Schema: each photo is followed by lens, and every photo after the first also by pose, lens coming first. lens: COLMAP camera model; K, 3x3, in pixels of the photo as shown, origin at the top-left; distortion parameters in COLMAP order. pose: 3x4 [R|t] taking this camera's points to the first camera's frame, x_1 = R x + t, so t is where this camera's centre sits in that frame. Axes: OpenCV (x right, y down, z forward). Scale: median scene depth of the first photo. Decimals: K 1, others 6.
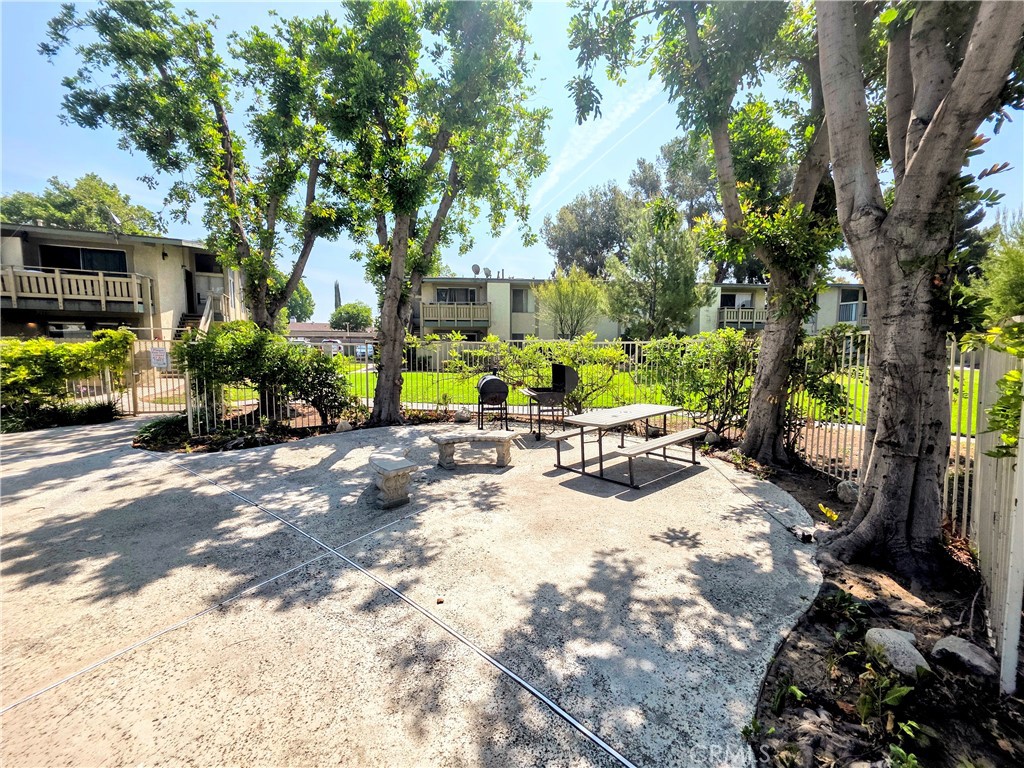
lens RADIAL K [[412.7, 0, 515.7], [0, 412.7, 384.8], [0, 0, 1]] dist [0.001839, 0.000232]
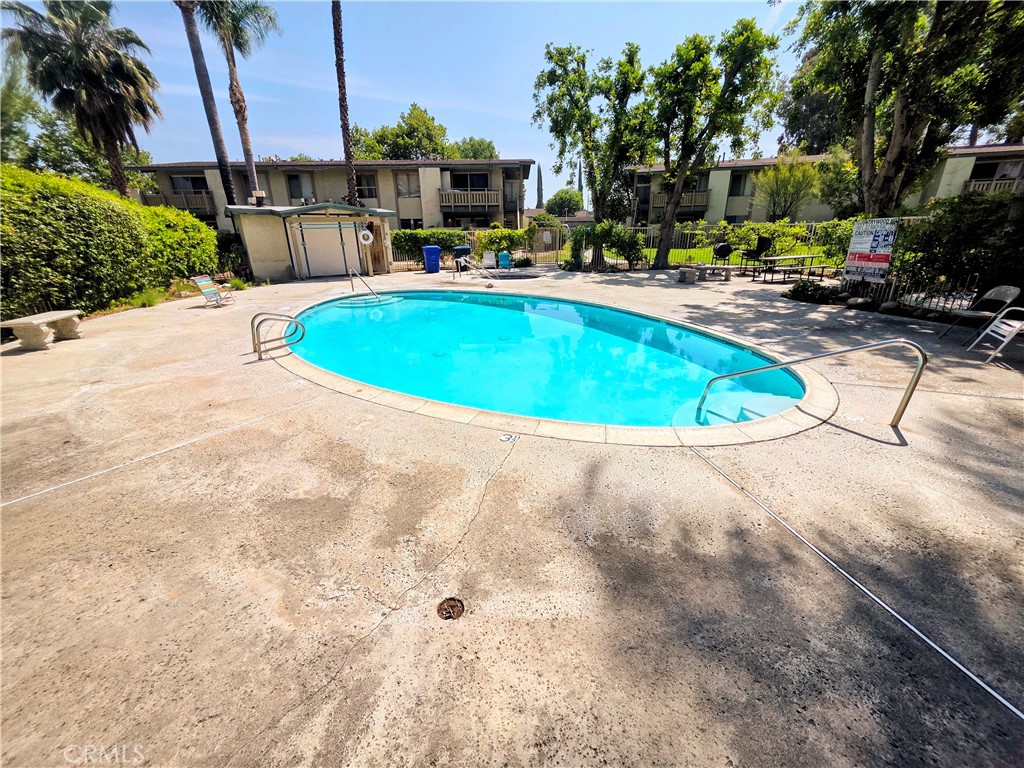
lens RADIAL K [[412.7, 0, 515.7], [0, 412.7, 384.8], [0, 0, 1]] dist [0.001839, 0.000232]
pose [[0.911281, 0.130007, -0.390725, -0.055415], [-0.021870, 0.962795, 0.269346, 0.065461], [0.411205, -0.236905, 0.880220, -0.722252]]
